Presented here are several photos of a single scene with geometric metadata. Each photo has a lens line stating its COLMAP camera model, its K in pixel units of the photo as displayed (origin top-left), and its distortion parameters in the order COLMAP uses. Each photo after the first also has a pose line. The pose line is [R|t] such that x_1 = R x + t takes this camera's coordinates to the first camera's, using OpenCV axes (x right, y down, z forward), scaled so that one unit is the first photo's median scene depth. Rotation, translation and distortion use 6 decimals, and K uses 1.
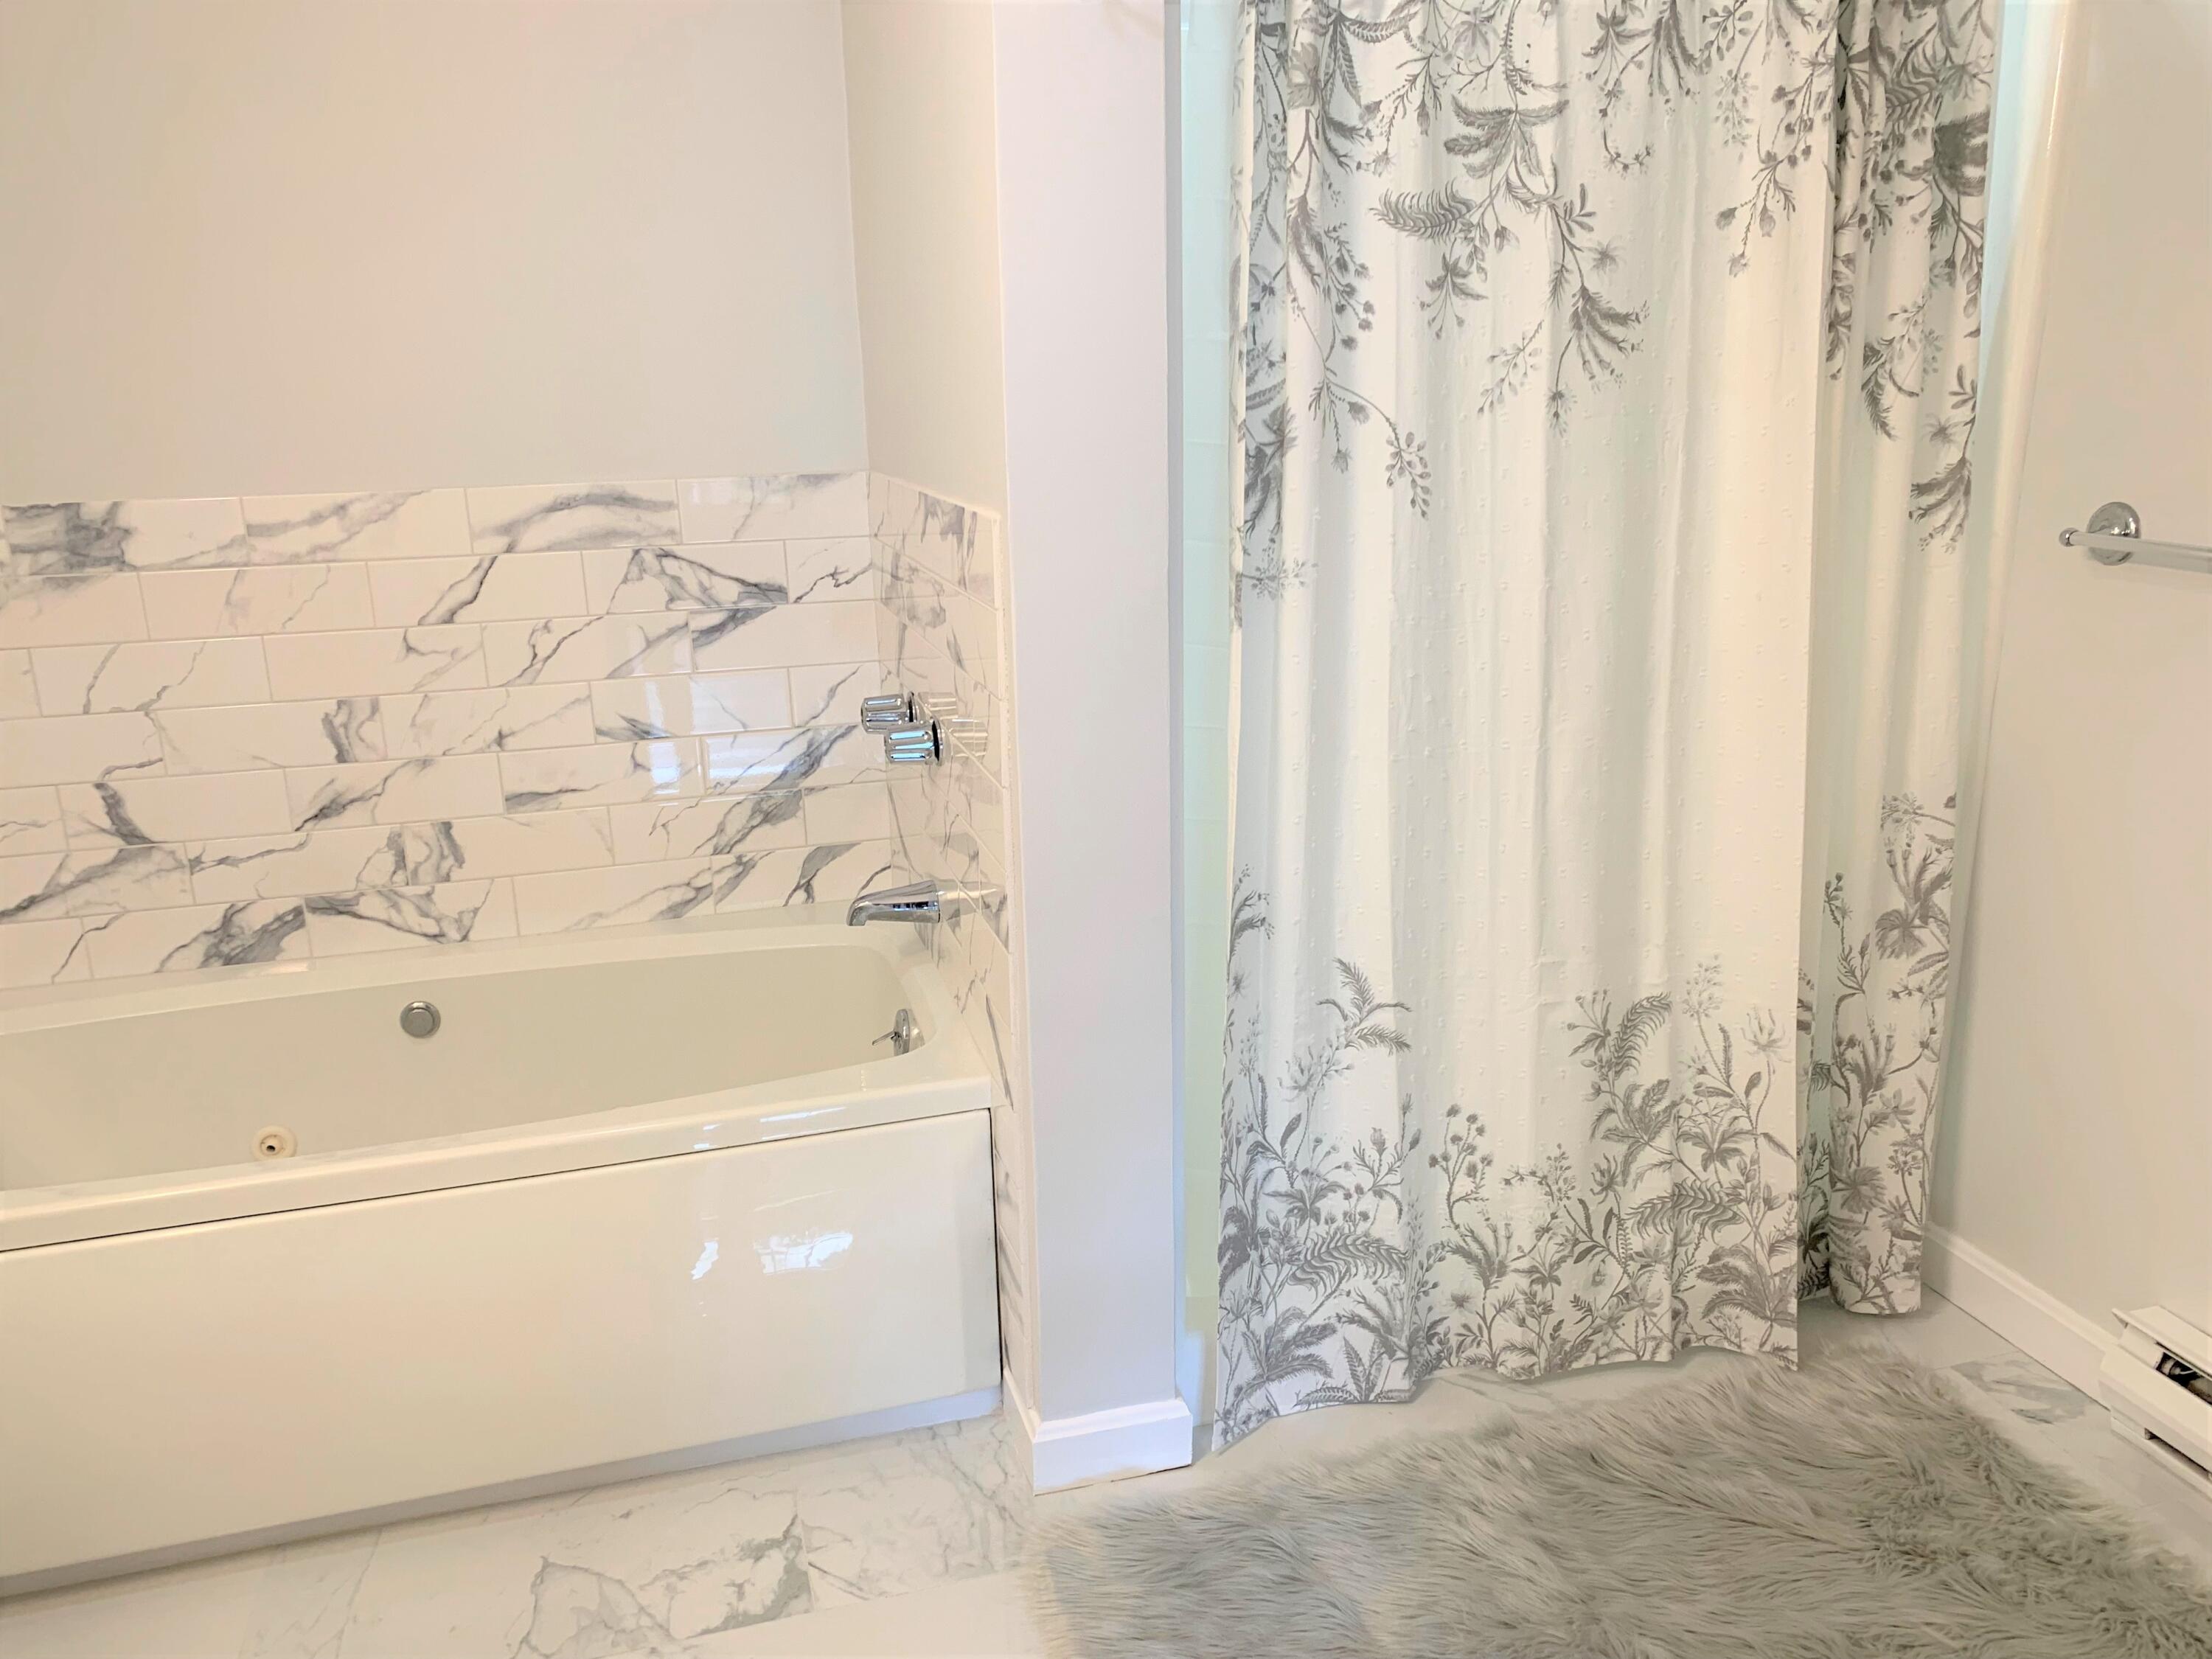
lens RADIAL K [[1670.2, 0, 1108.8], [0, 1670.2, 830.2], [0, 0, 1]] dist [0.006501, -0.010684]
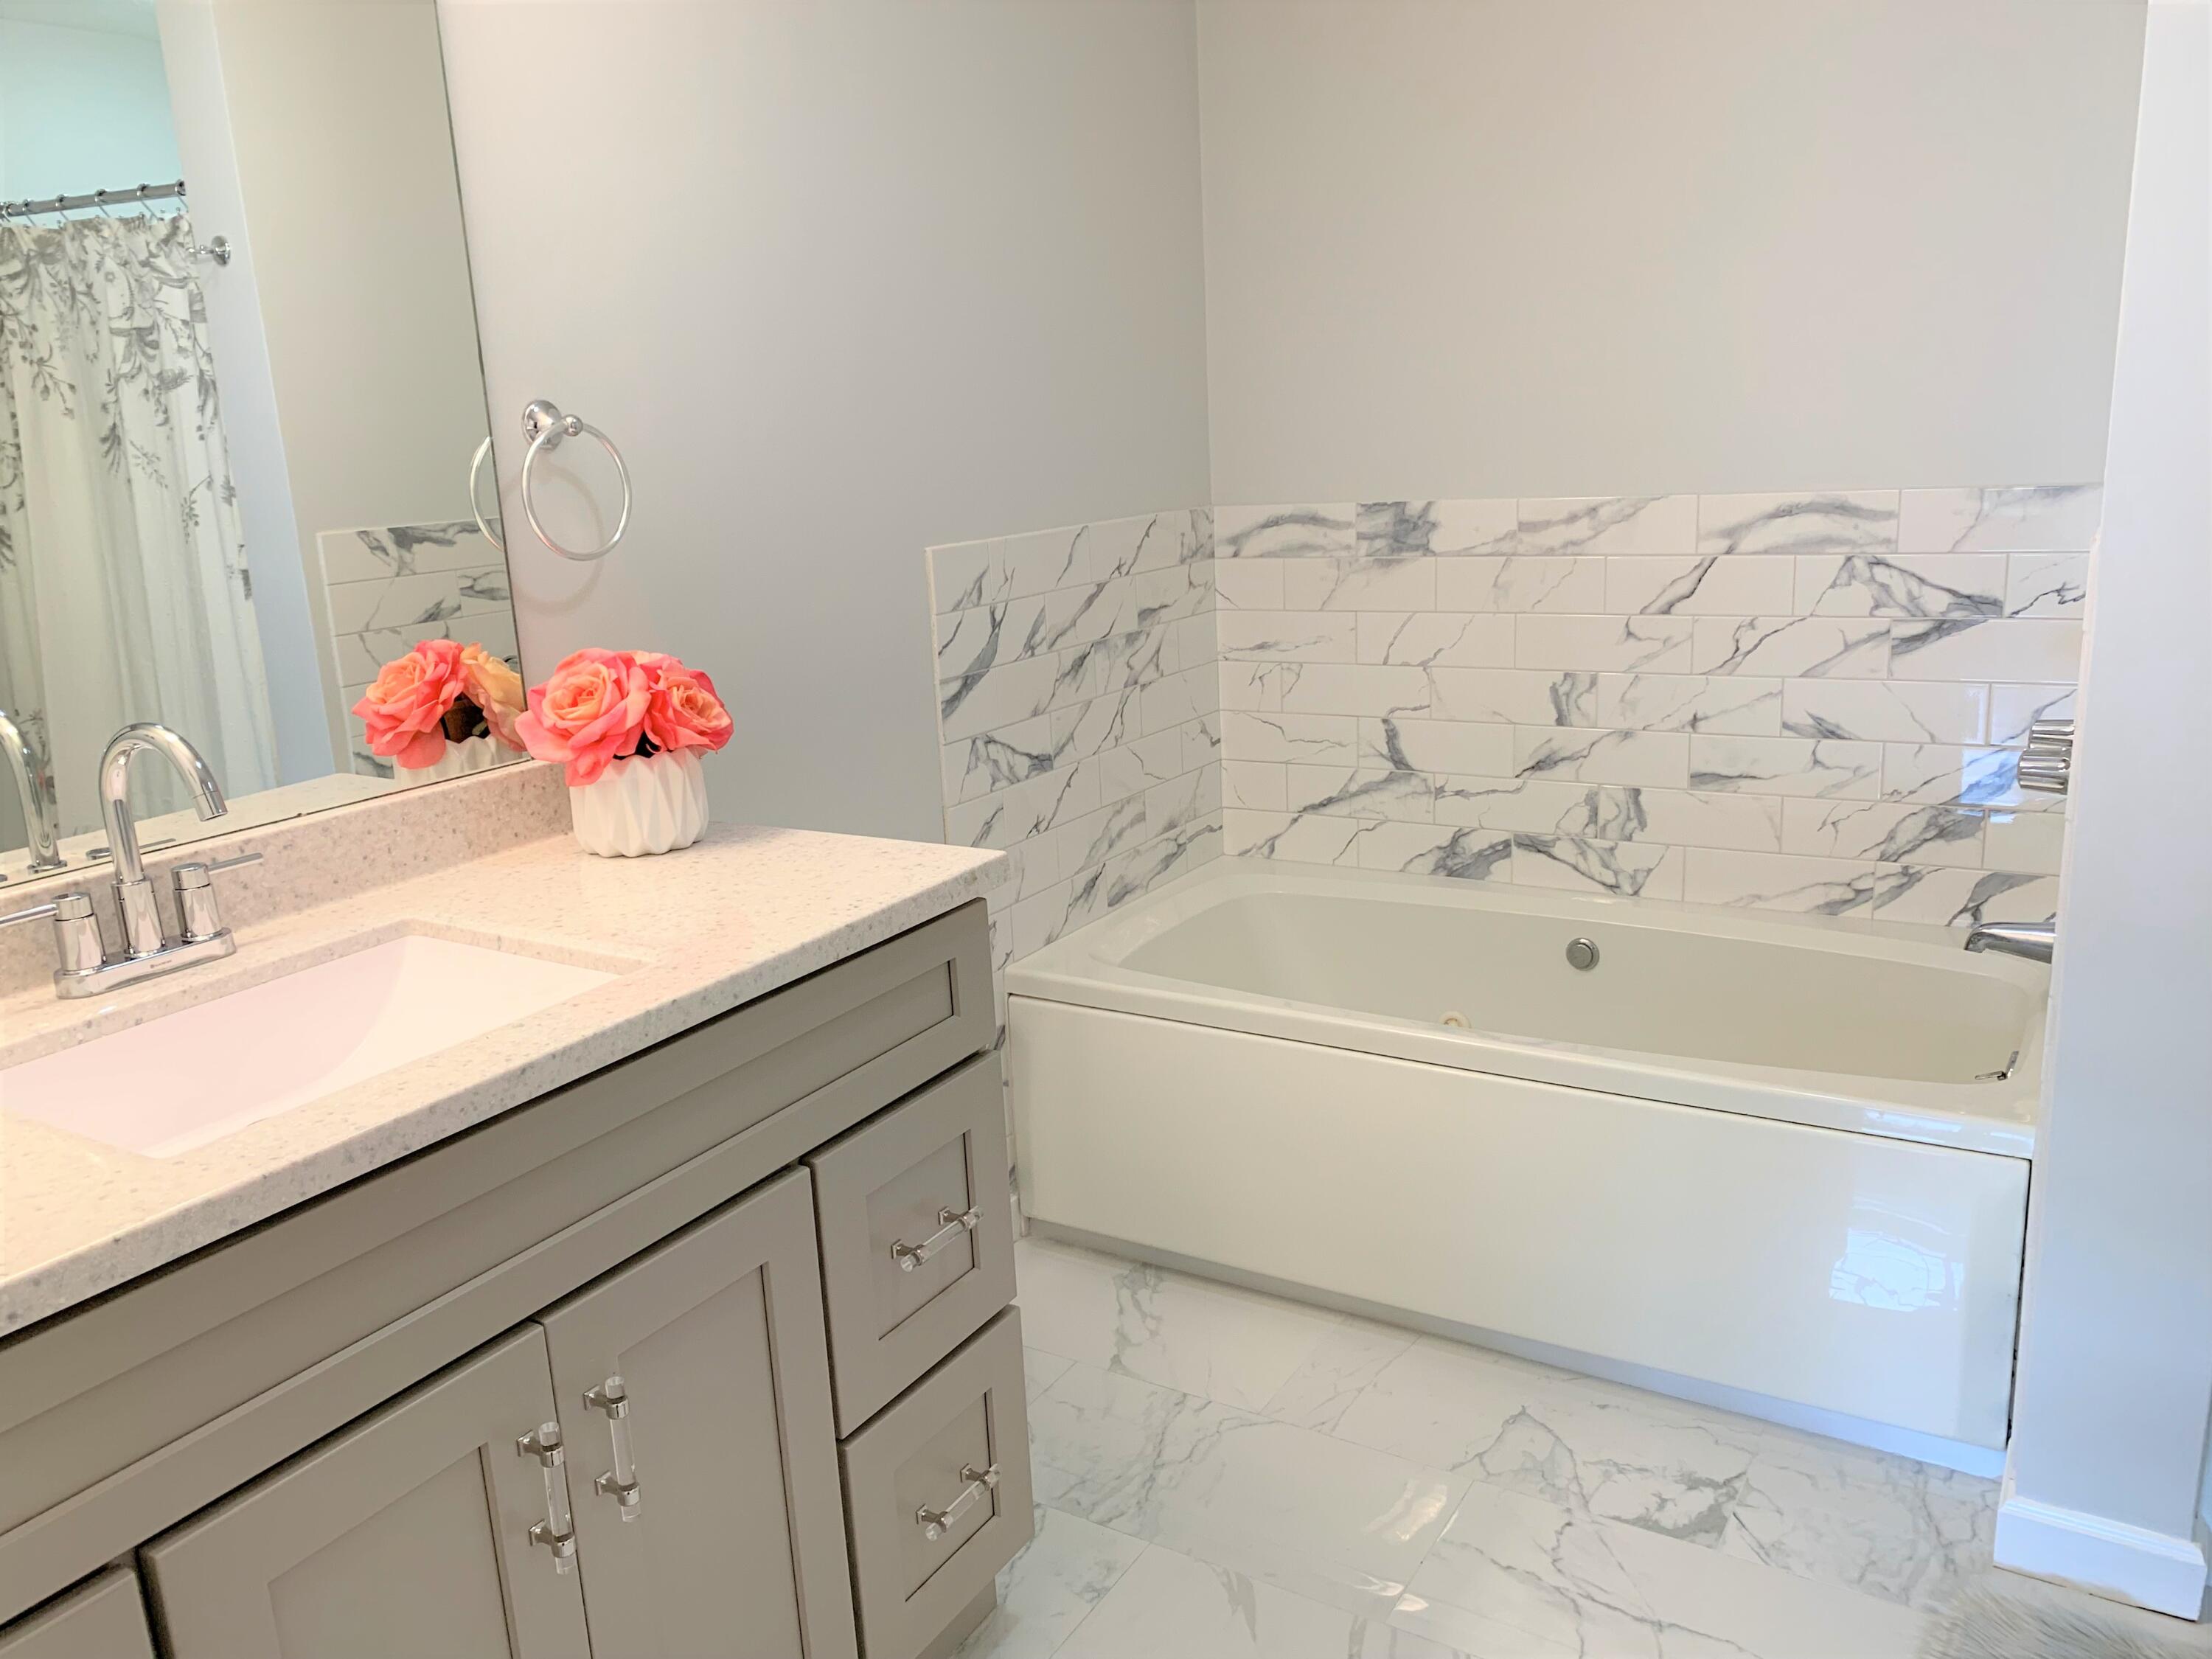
lens RADIAL K [[1670.2, 0, 1100.9], [0, 1670.2, 826.4], [0, 0, 1]] dist [0.006501, -0.010684]
pose [[0.670914, 0.159924, -0.724084, 0.187180], [-0.159600, 0.984724, 0.069610, -0.000776], [0.724156, 0.068861, 0.686190, -0.037636]]
